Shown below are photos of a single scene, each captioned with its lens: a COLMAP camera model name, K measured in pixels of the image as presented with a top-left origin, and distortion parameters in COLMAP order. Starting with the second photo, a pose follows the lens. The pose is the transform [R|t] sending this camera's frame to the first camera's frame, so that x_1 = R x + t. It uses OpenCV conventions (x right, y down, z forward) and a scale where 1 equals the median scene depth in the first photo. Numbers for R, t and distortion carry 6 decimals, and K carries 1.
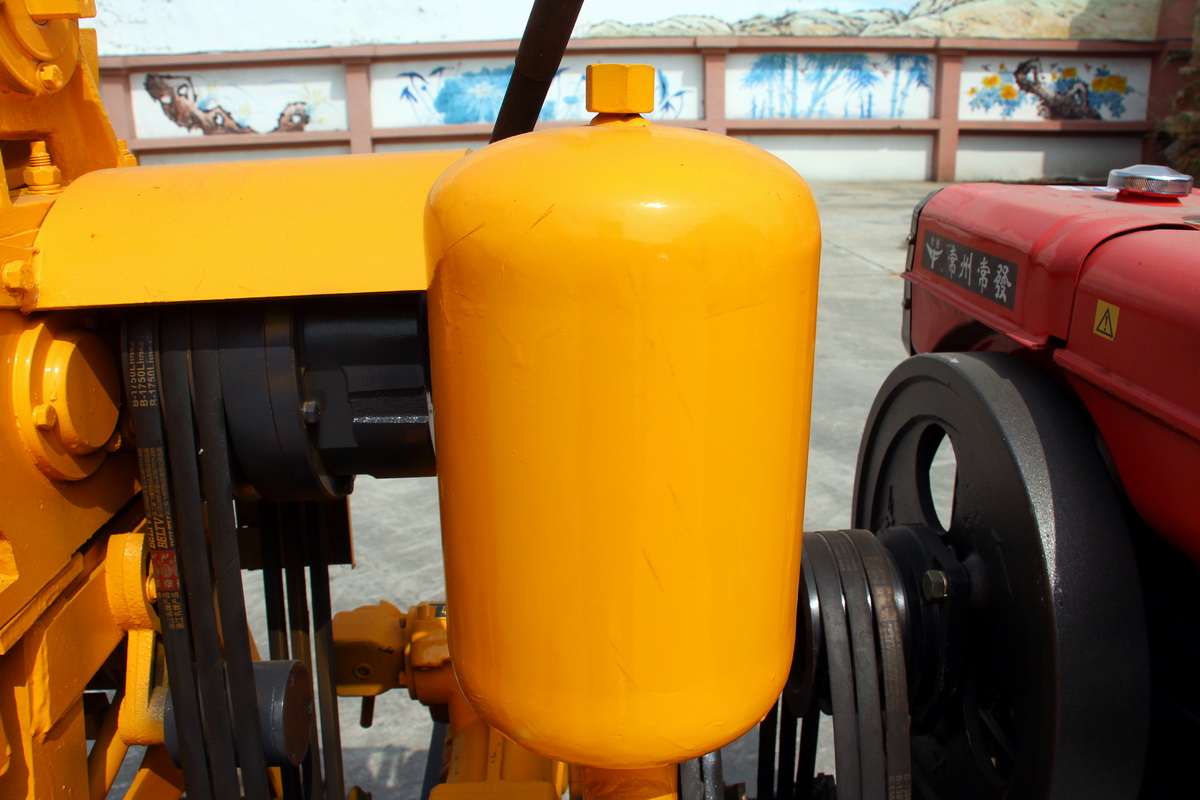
lens RADIAL K [[961.1, 0, 600.0], [0, 961.1, 400.0], [0, 0, 1]] dist [-0.214790, 0.157321]
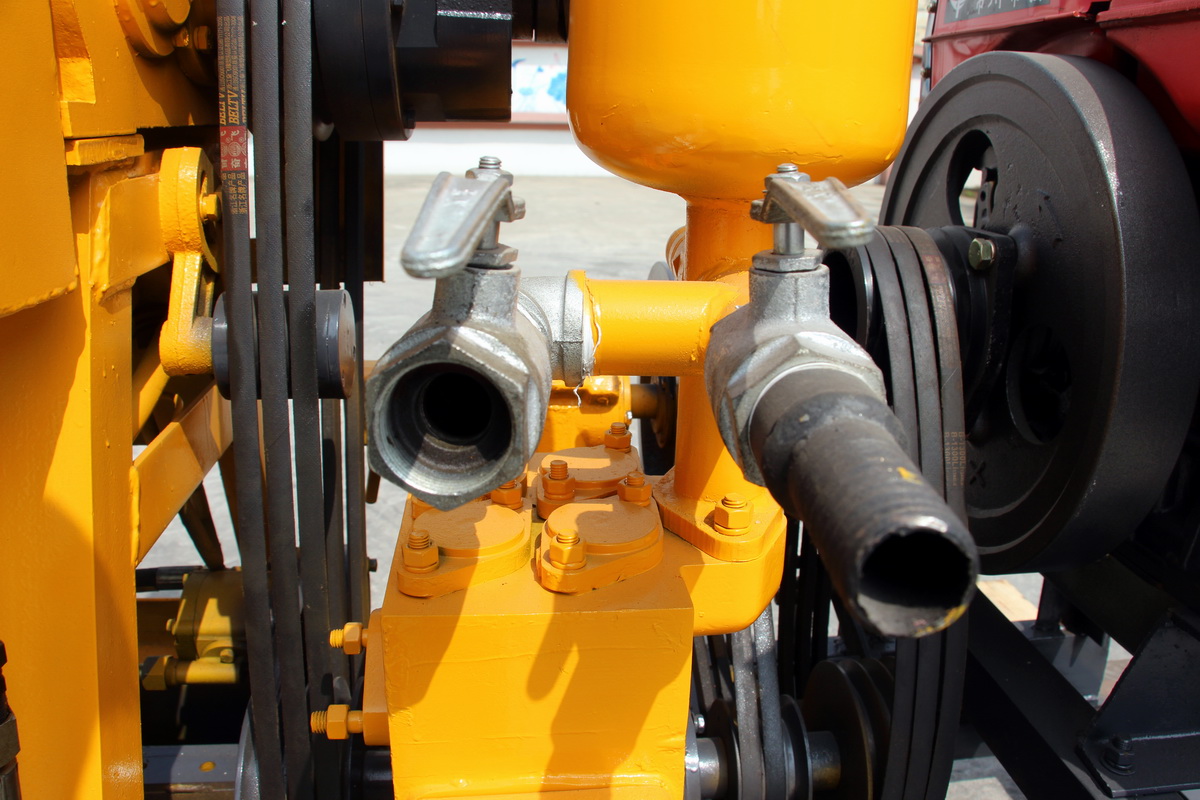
lens RADIAL K [[961.1, 0, 600.0], [0, 961.1, 400.0], [0, 0, 1]] dist [-0.214790, 0.157321]
pose [[0.998049, 0.025473, 0.057003, -0.124952], [-0.025630, 0.999669, 0.002035, 0.404005], [-0.056932, -0.003492, 0.998372, 0.003699]]
